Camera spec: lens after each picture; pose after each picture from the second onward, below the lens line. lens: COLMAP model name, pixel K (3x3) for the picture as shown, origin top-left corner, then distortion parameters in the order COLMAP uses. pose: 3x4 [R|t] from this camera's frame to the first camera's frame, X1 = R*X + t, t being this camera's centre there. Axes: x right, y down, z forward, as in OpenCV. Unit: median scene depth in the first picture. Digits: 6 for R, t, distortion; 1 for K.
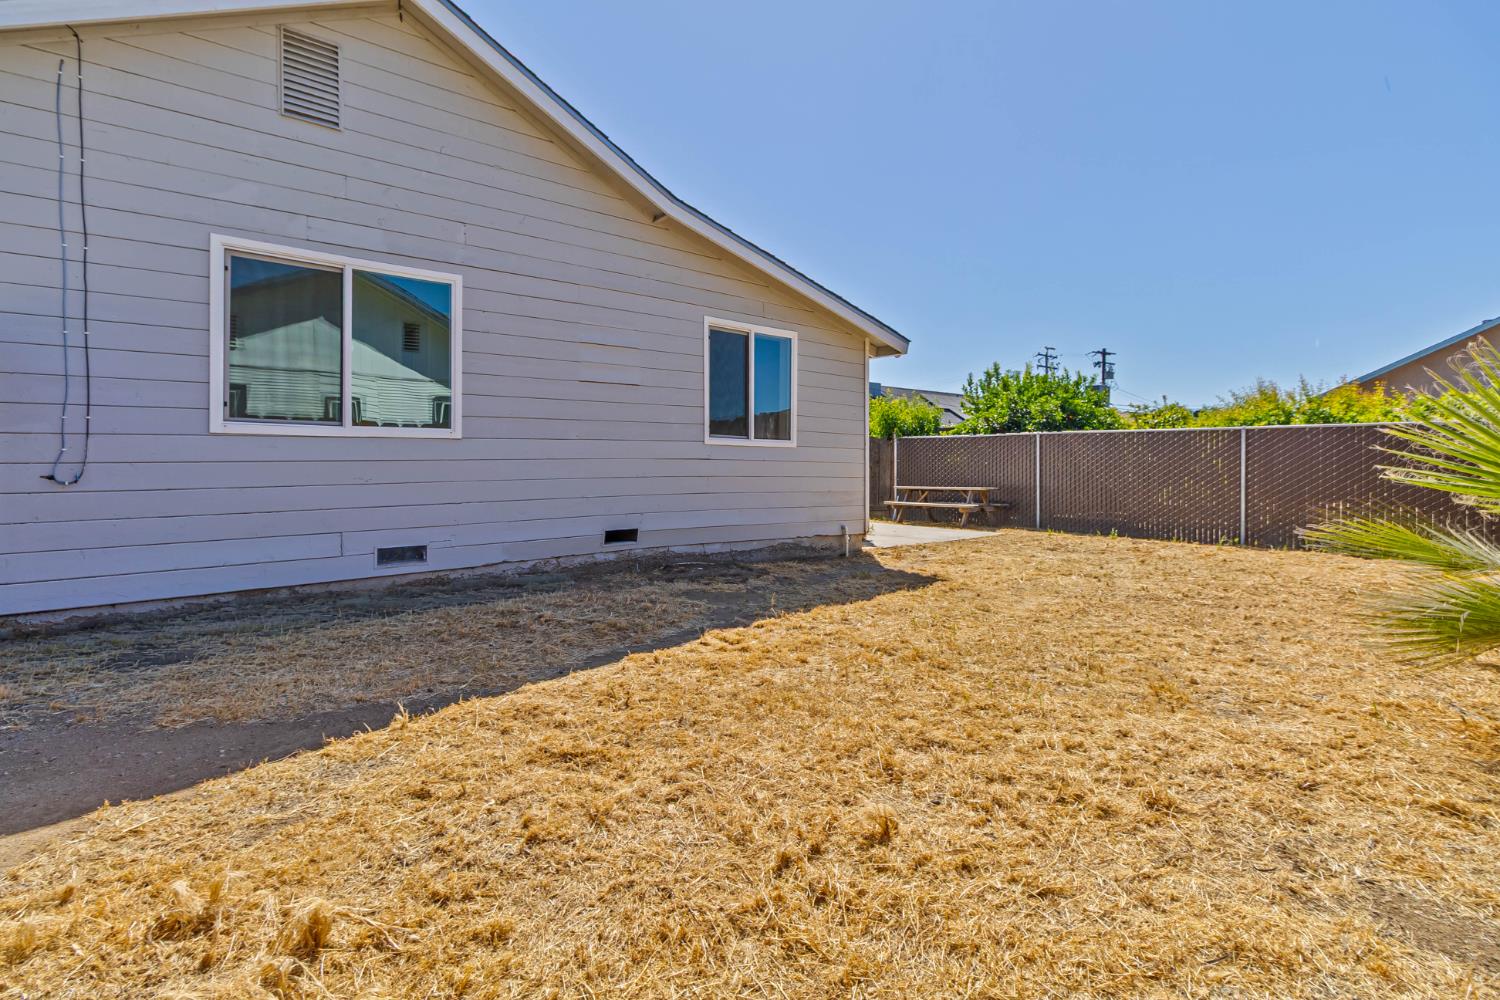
lens RADIAL K [[695.7, 0, 743.1], [0, 695.7, 487.0], [0, 0, 1]] dist [-0.000928, -0.000578]
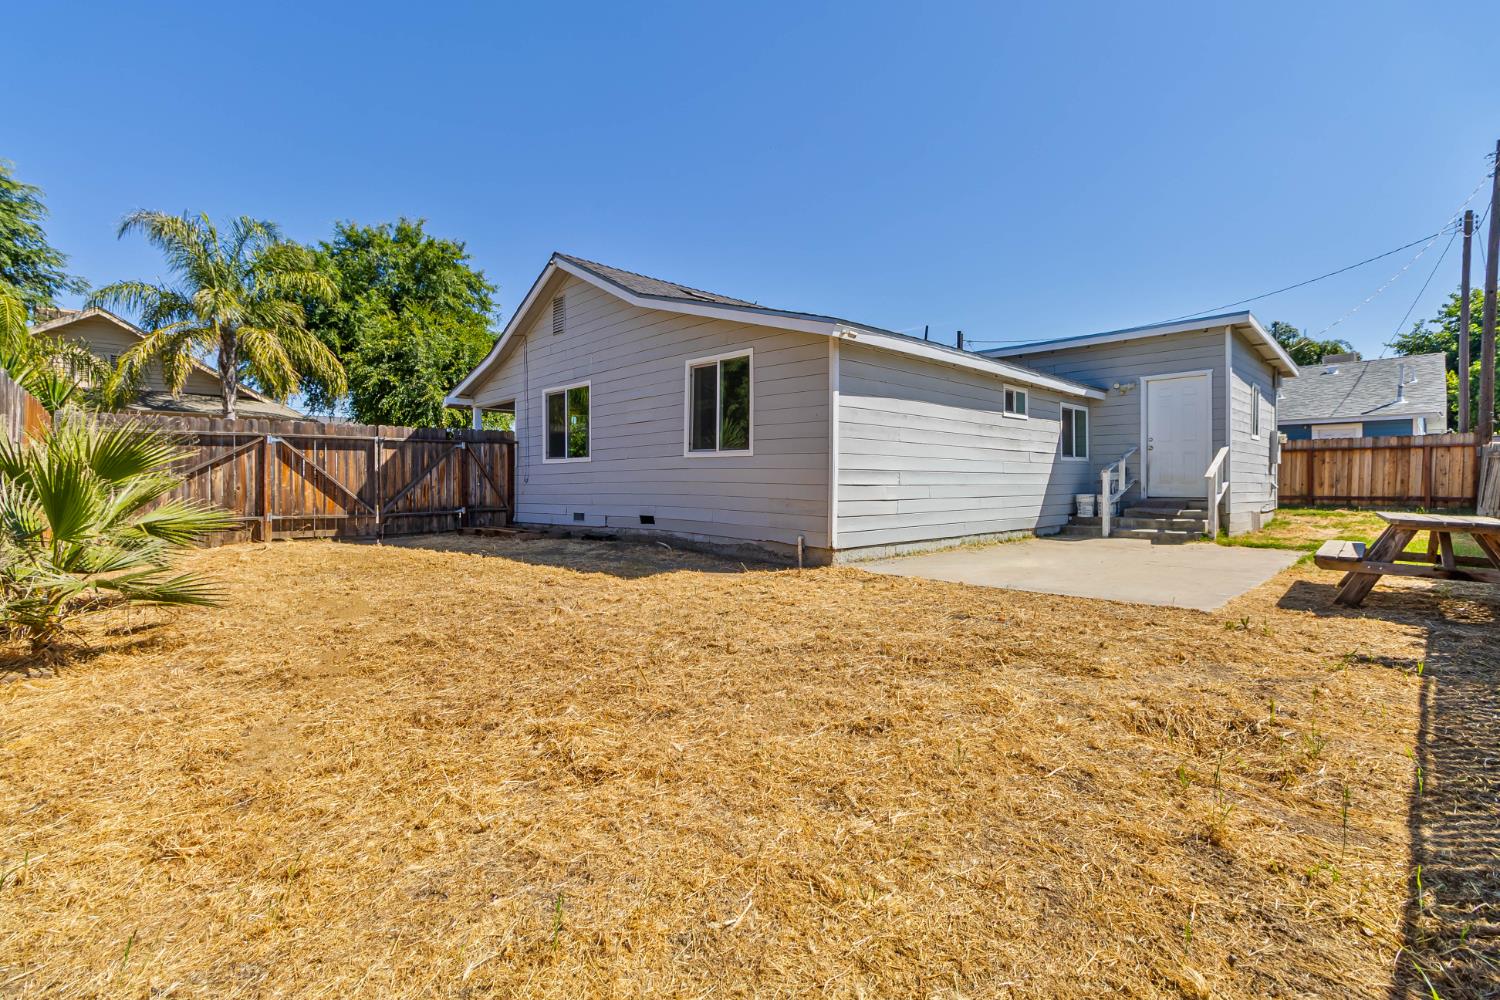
lens RADIAL K [[695.7, 0, 743.1], [0, 695.7, 487.0], [0, 0, 1]] dist [-0.000928, -0.000578]
pose [[0.078811, 0.015978, -0.996762, 1.282356], [-0.018347, 0.999725, 0.014575, -0.026905], [0.996721, 0.017139, 0.079082, 1.011933]]
